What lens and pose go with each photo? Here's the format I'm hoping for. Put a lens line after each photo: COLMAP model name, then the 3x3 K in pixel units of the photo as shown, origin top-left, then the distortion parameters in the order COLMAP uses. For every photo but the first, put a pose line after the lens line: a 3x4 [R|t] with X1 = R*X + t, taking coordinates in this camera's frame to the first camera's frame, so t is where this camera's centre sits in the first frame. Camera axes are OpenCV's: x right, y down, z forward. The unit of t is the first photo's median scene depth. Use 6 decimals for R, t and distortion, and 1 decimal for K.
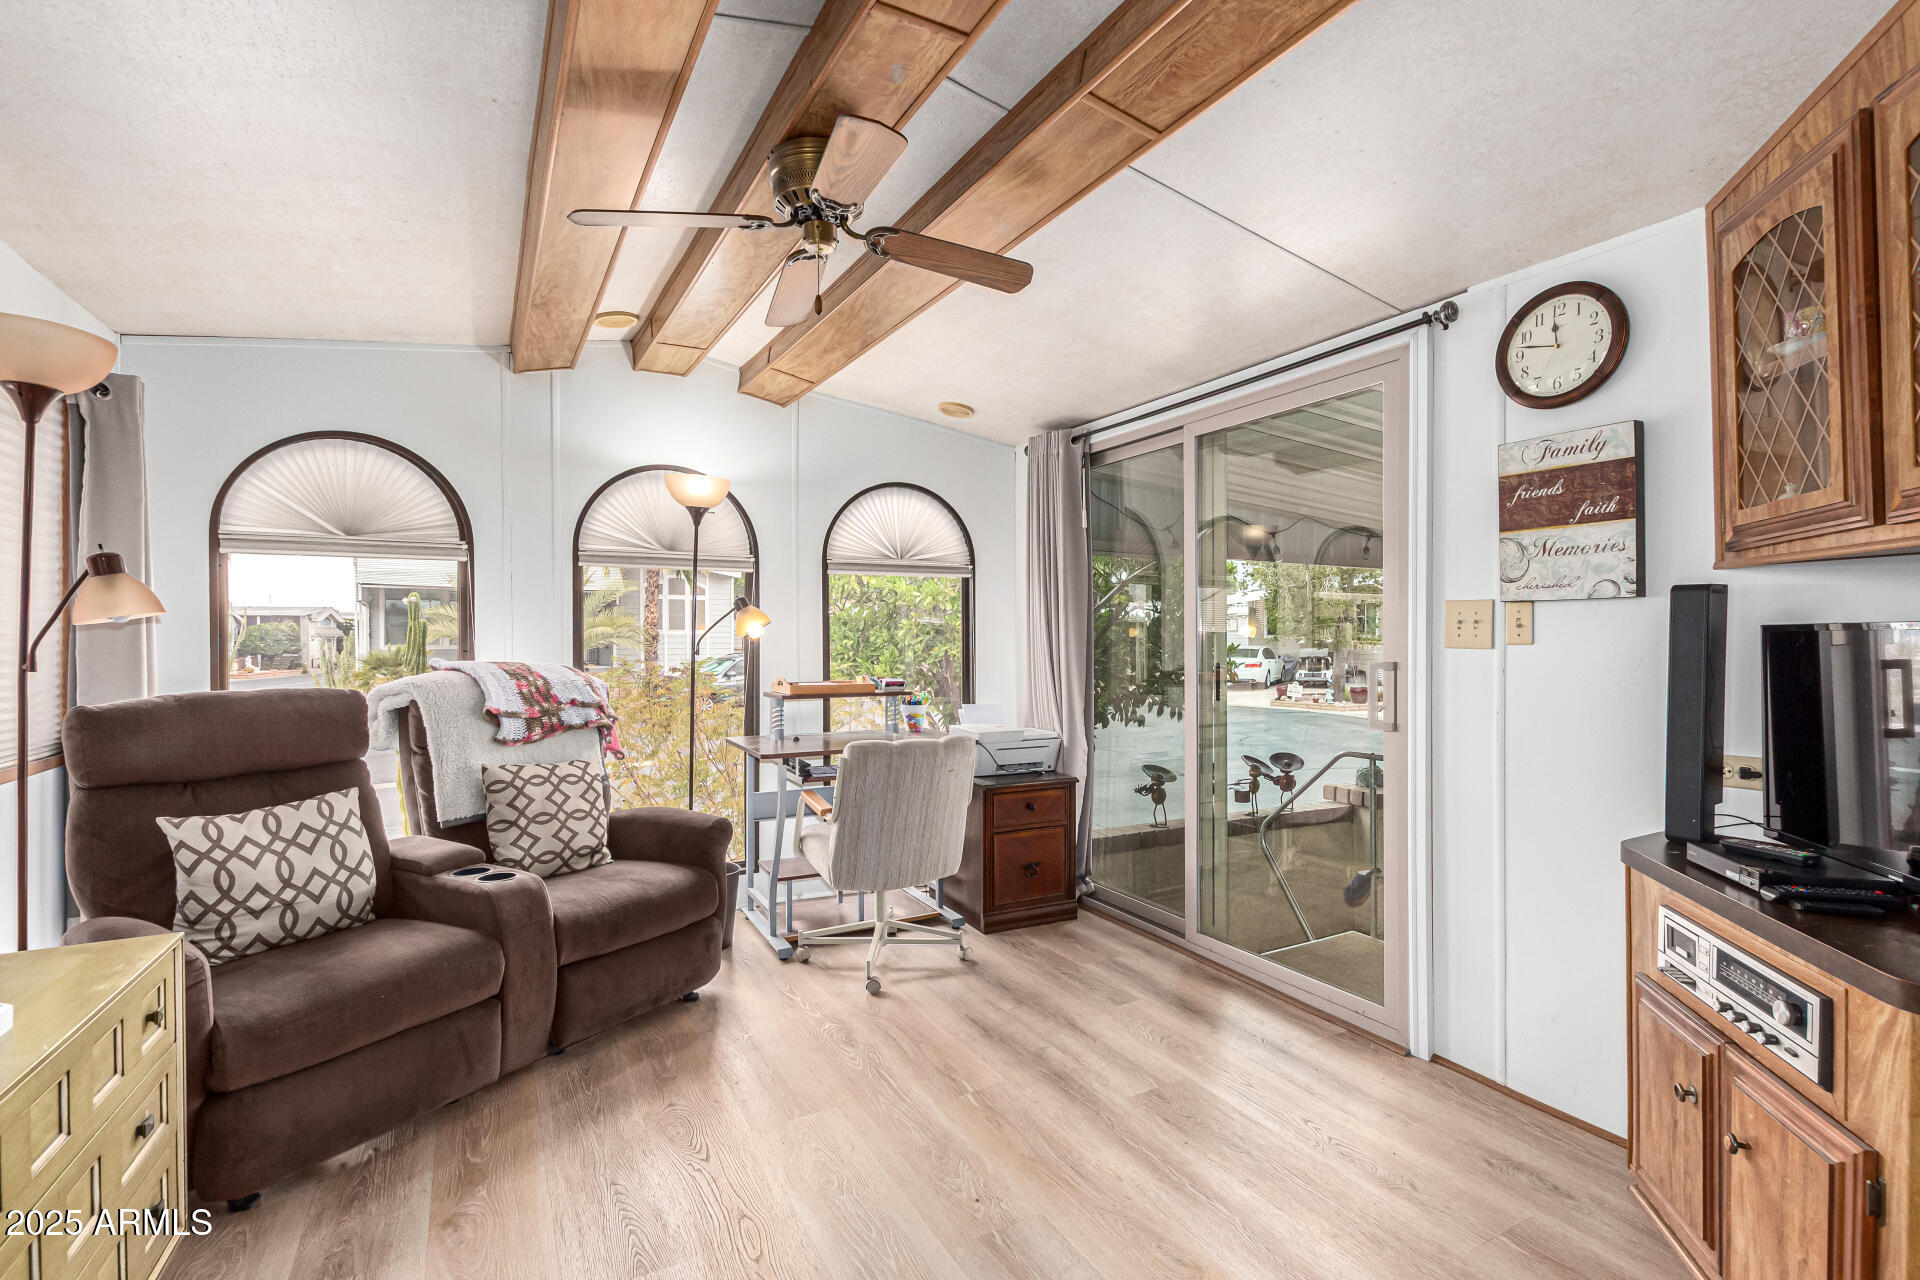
lens RADIAL K [[878.3, 0, 955.6], [0, 878.3, 644.4], [0, 0, 1]] dist [0.008315, -0.004083]
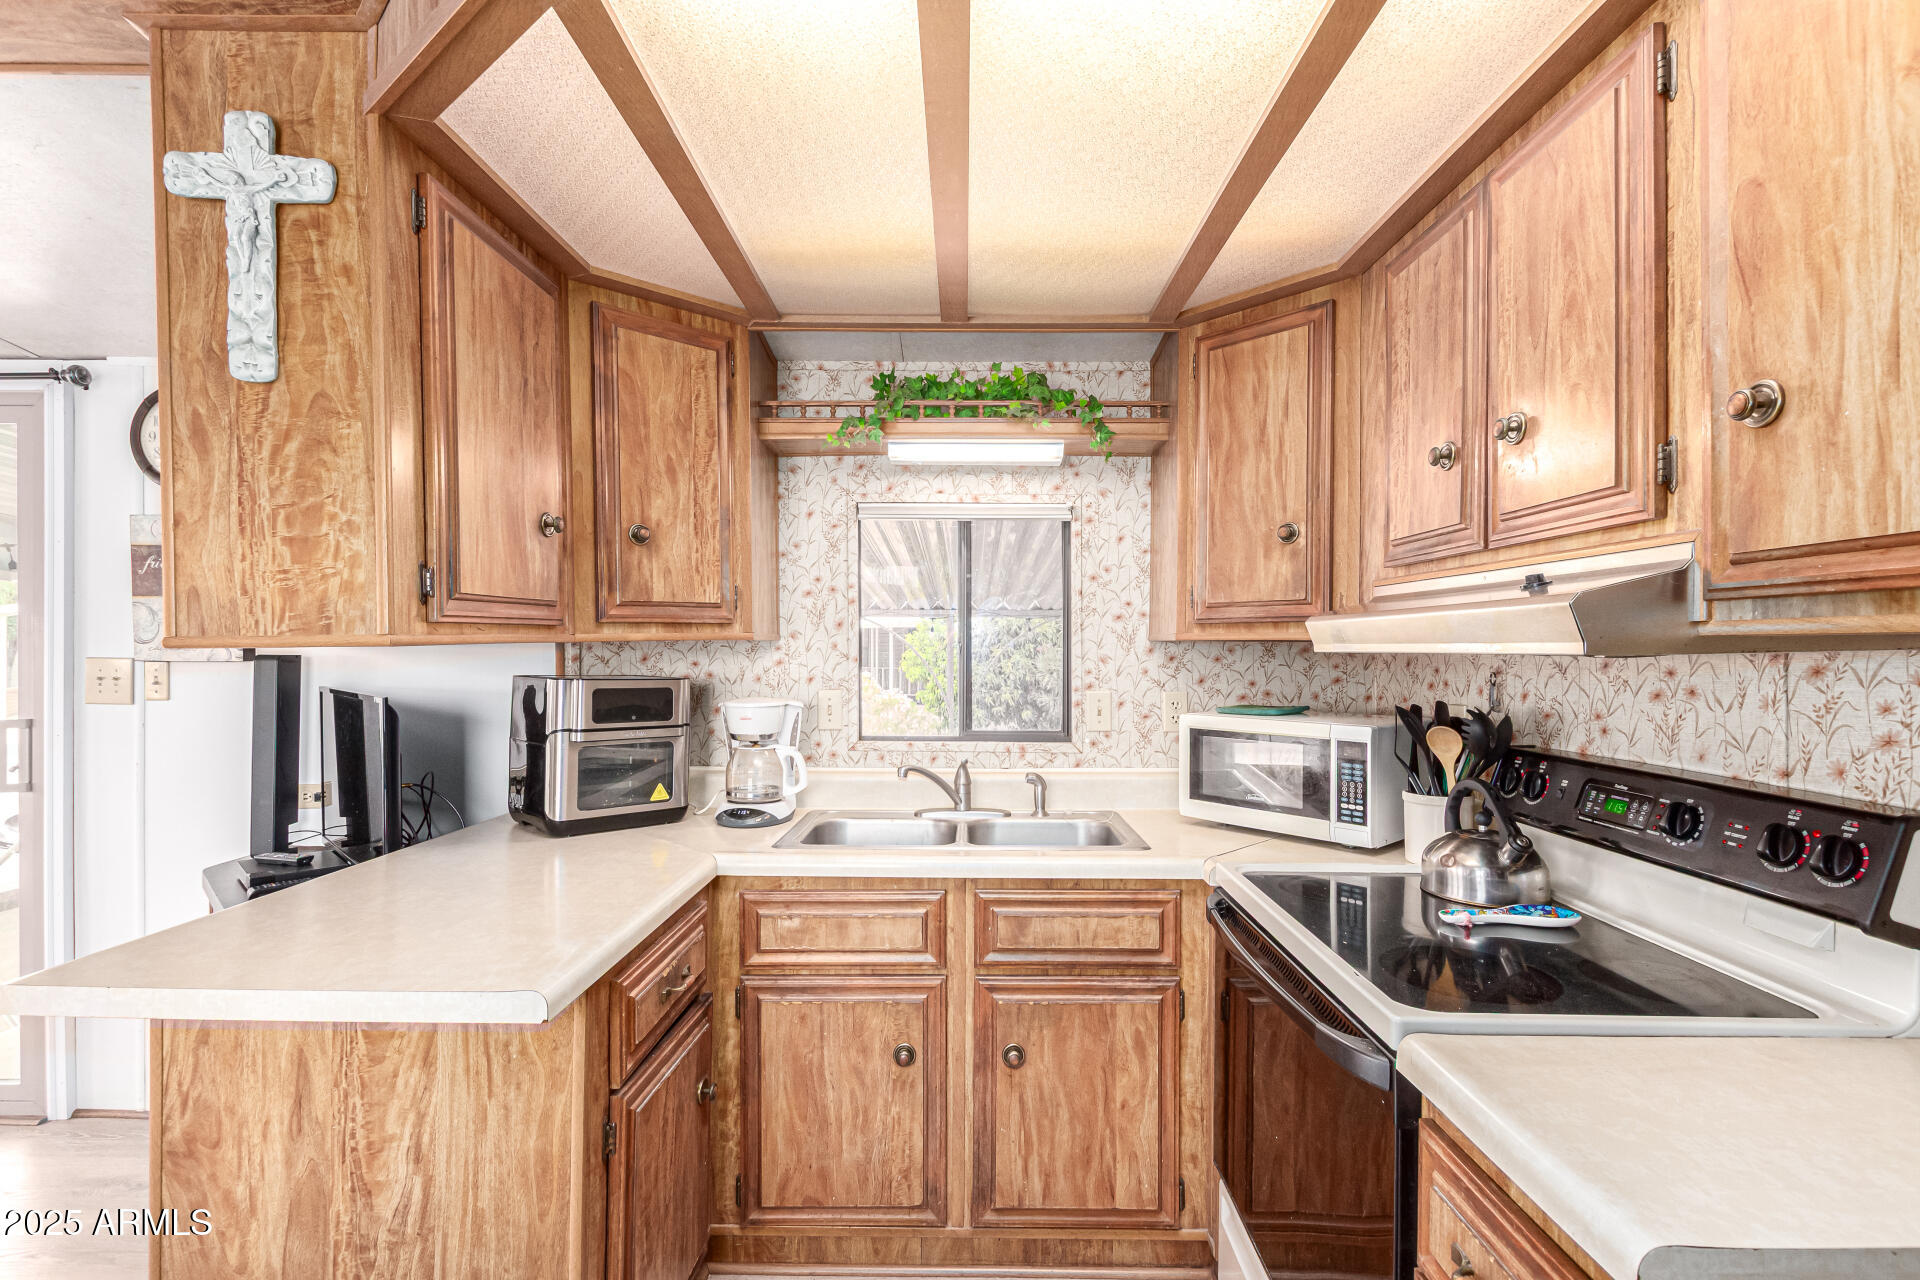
lens RADIAL K [[878.3, 0, 964.2], [0, 878.3, 652.9], [0, 0, 1]] dist [0.008315, -0.004083]
pose [[0.482392, -0.001902, 0.875954, 0.136761], [0.005117, 0.999987, -0.000646, -0.042896], [-0.875941, 0.004794, 0.482395, -0.326895]]
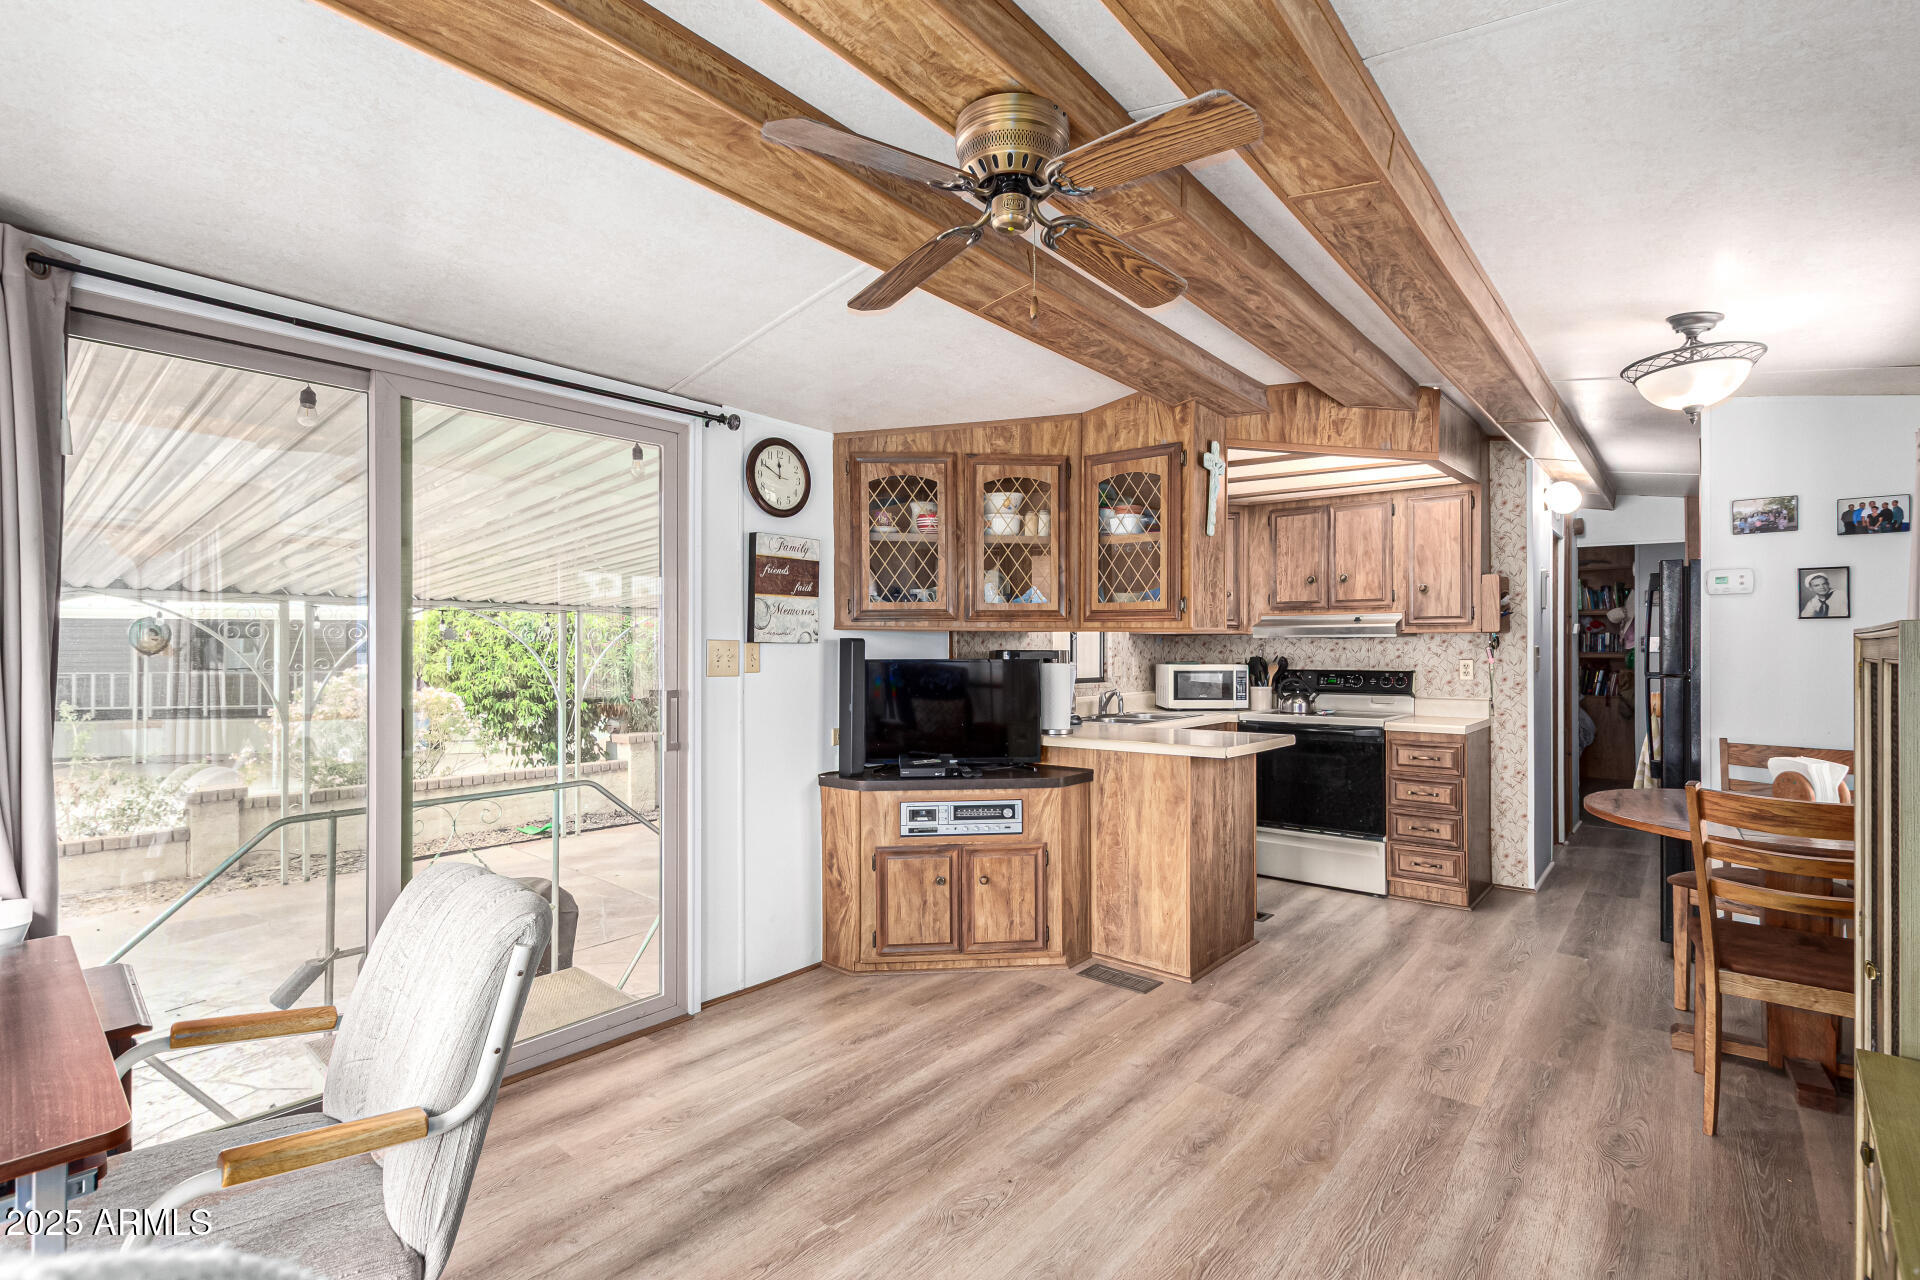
lens RADIAL K [[878.3, 0, 960.5], [0, 878.3, 646.6], [0, 0, 1]] dist [0.008315, -0.004083]
pose [[-0.362486, 0.004043, 0.931981, -0.674503], [0.010718, 0.999943, -0.000169, -0.031386], [-0.931928, 0.009928, -0.362508, 0.992740]]
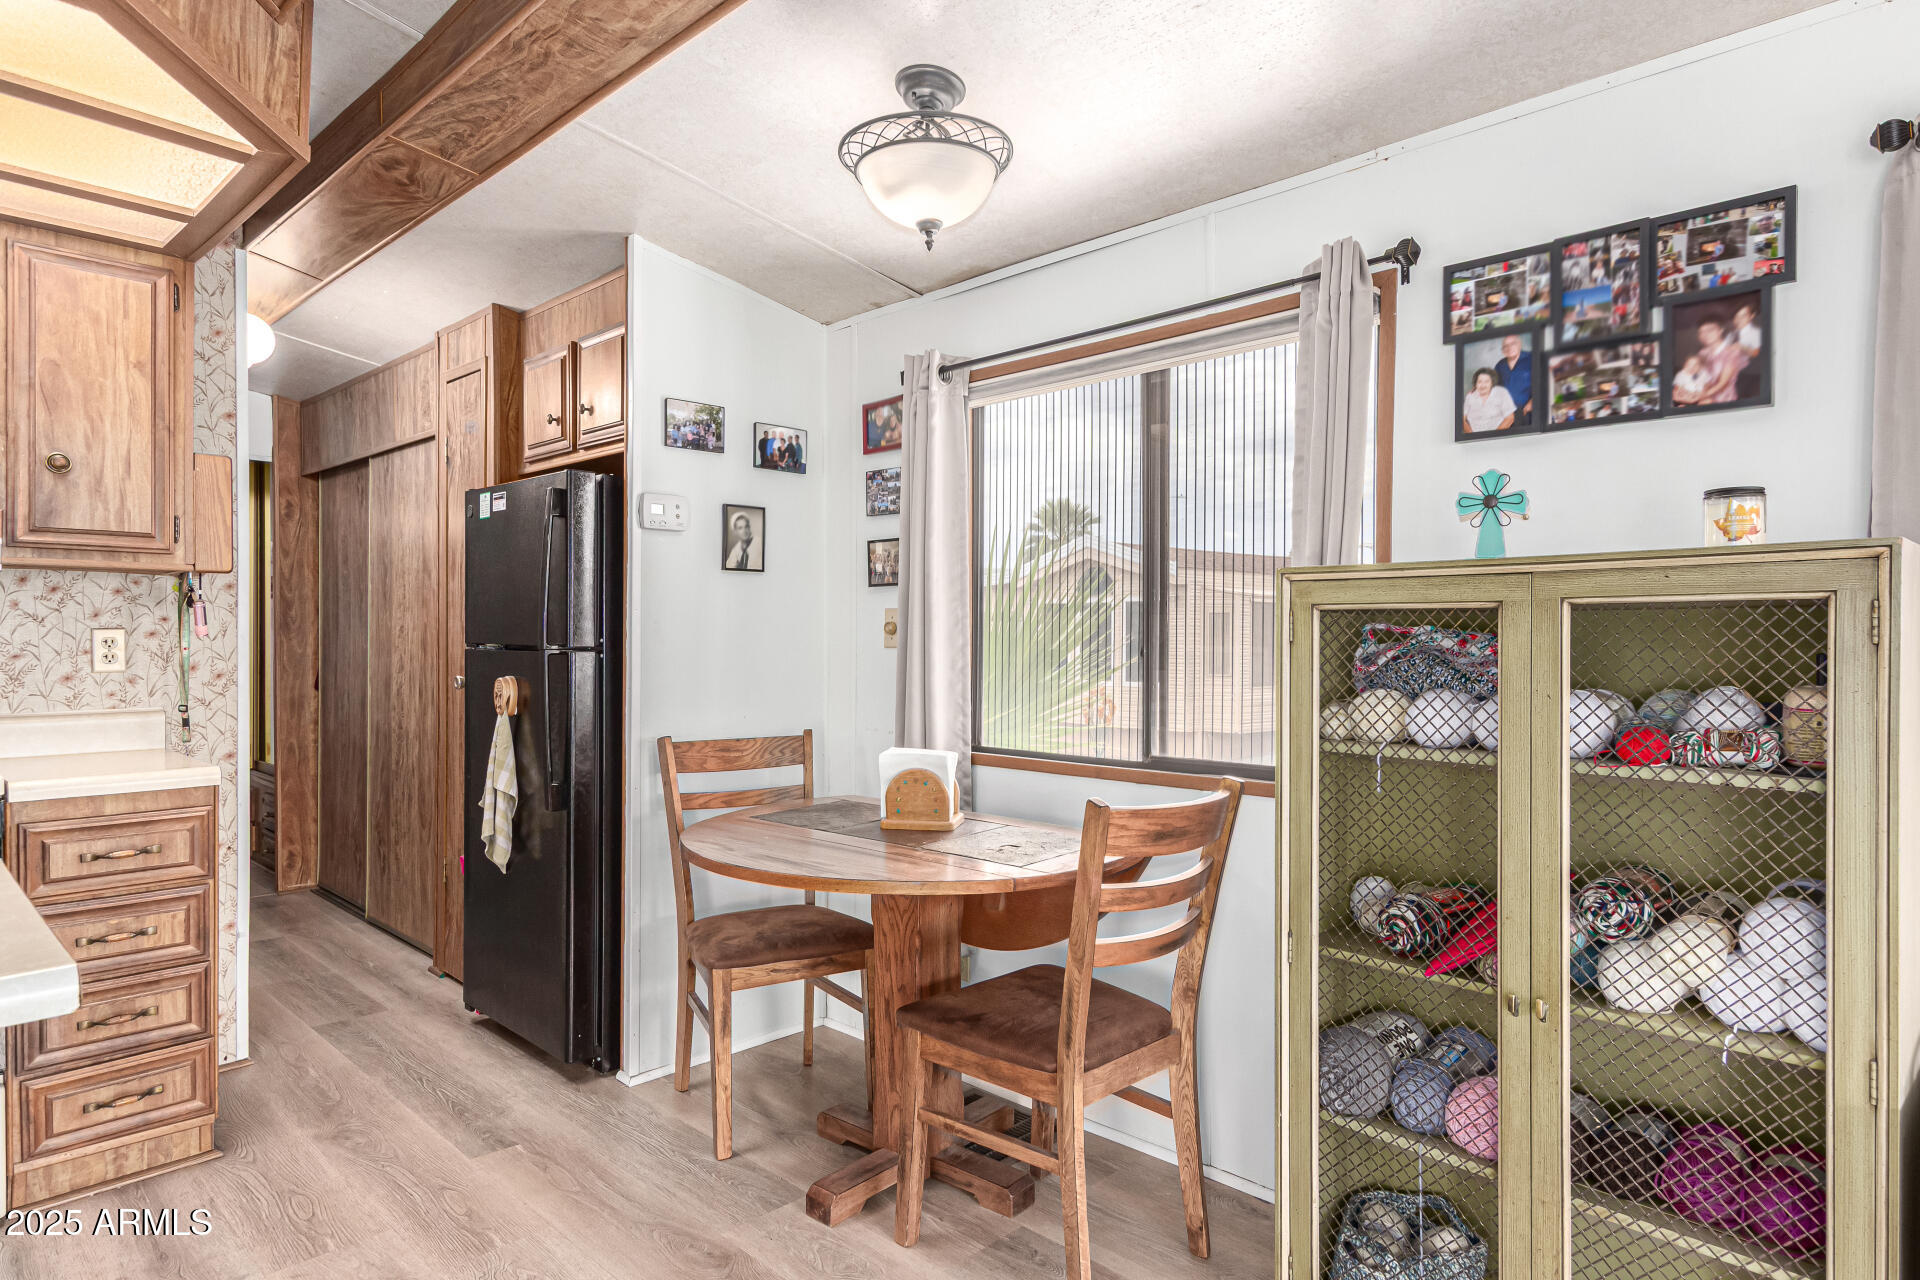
lens RADIAL K [[1095.9, 0, 966.9], [0, 1095.9, 638.3], [0, 0, 1]] dist [0.013487, -0.000068]
pose [[-0.956008, 0.001344, -0.293339, 0.112397], [-0.002547, 0.999914, 0.012883, -0.002094], [0.293331, 0.013064, -0.955922, 0.659433]]
